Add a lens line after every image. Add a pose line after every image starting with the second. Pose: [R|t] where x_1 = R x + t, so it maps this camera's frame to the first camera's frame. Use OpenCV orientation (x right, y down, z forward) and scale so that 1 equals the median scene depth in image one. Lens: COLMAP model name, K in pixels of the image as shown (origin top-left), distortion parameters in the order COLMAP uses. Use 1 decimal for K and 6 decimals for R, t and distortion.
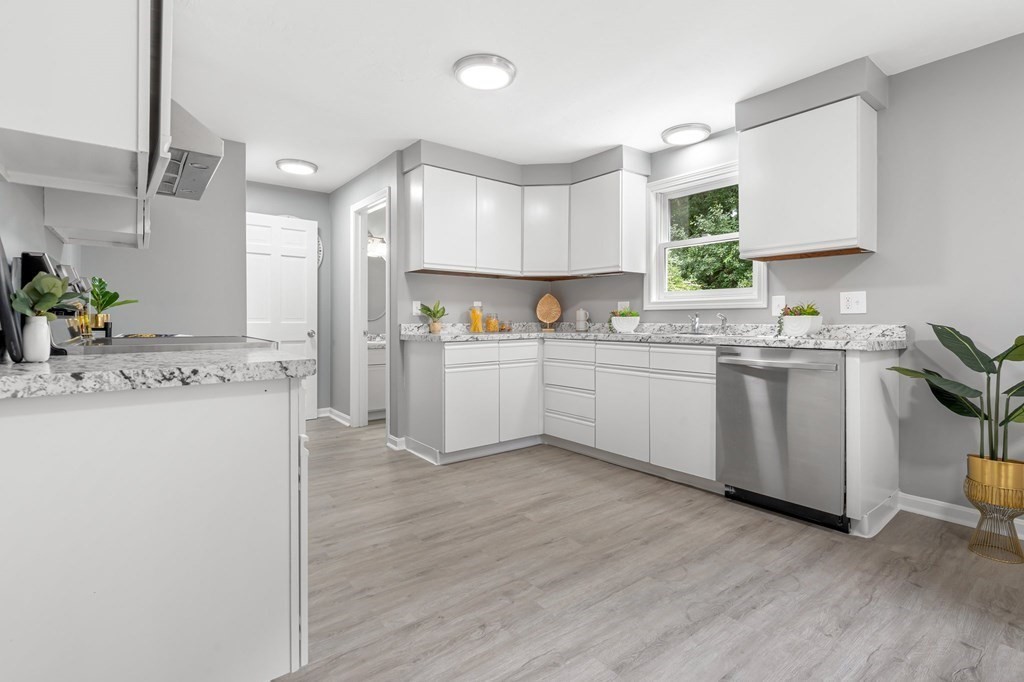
lens RADIAL K [[485.0, 0, 516.2], [0, 485.0, 319.5], [0, 0, 1]] dist [-0.001589, 0.000045]
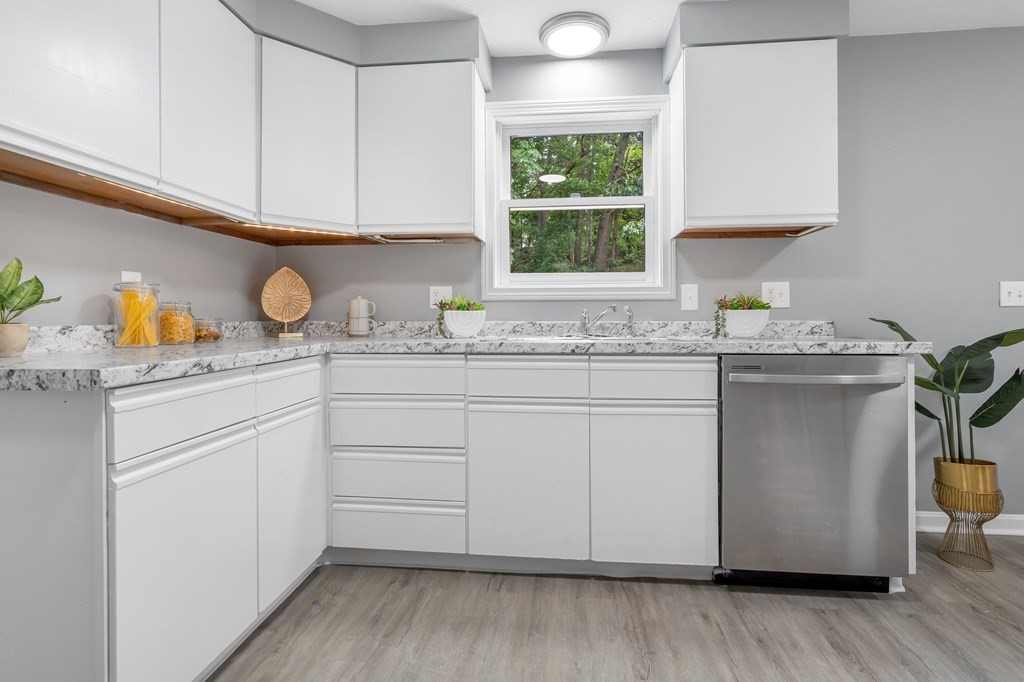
lens RADIAL K [[485.0, 0, 516.2], [0, 485.0, 319.5], [0, 0, 1]] dist [-0.001589, 0.000045]
pose [[0.696242, -0.004358, 0.717794, -0.210338], [0.001178, 0.999987, 0.004930, 0.003193], [-0.717807, -0.002587, 0.696238, 0.680534]]
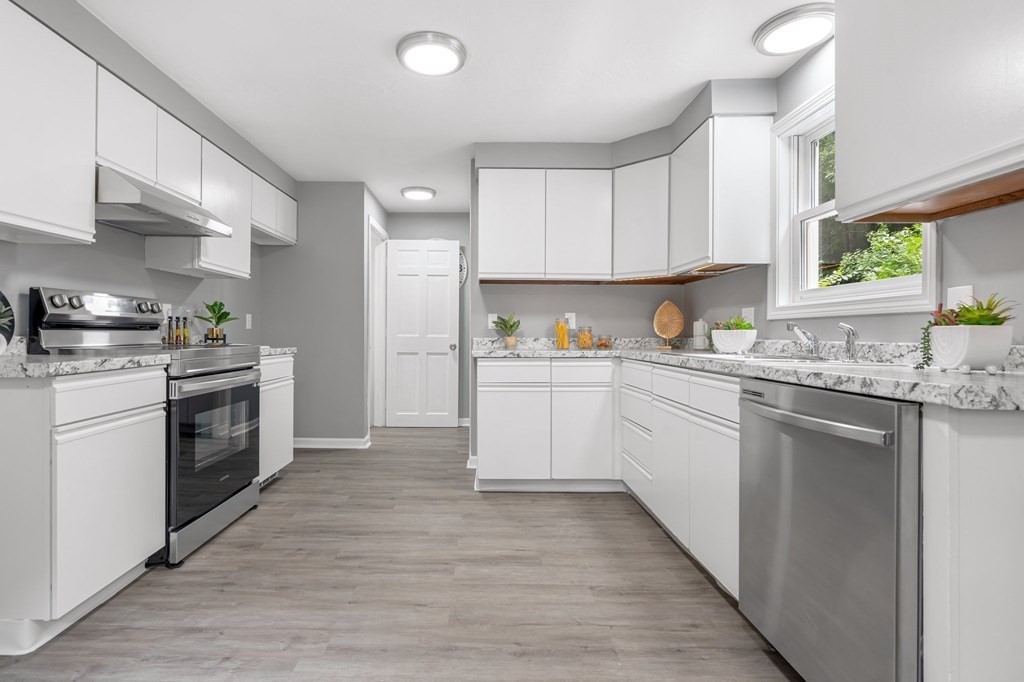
lens RADIAL K [[494.6, 0, 476.2], [0, 494.6, 331.5], [0, 0, 1]] dist [0.000058, 0.000188]
pose [[0.778176, 0.000113, -0.628046, 0.488178], [-0.004322, 0.999977, -0.005174, 0.002265], [0.628031, 0.006741, 0.778159, 0.299318]]
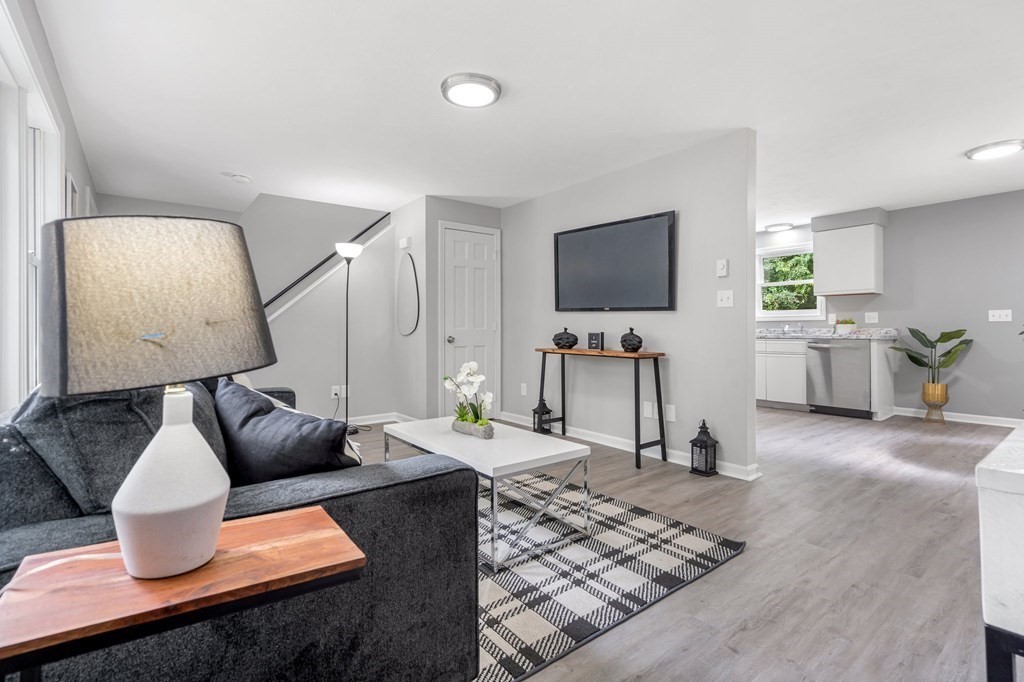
lens RADIAL K [[476.7, 0, 514.0], [0, 476.7, 325.9], [0, 0, 1]] dist [-0.000640, 0.000031]
pose [[0.999945, -0.003450, -0.009878, -0.751427], [0.003412, 0.999987, -0.003902, 0.002178], [0.009891, 0.003868, 0.999944, -0.972554]]
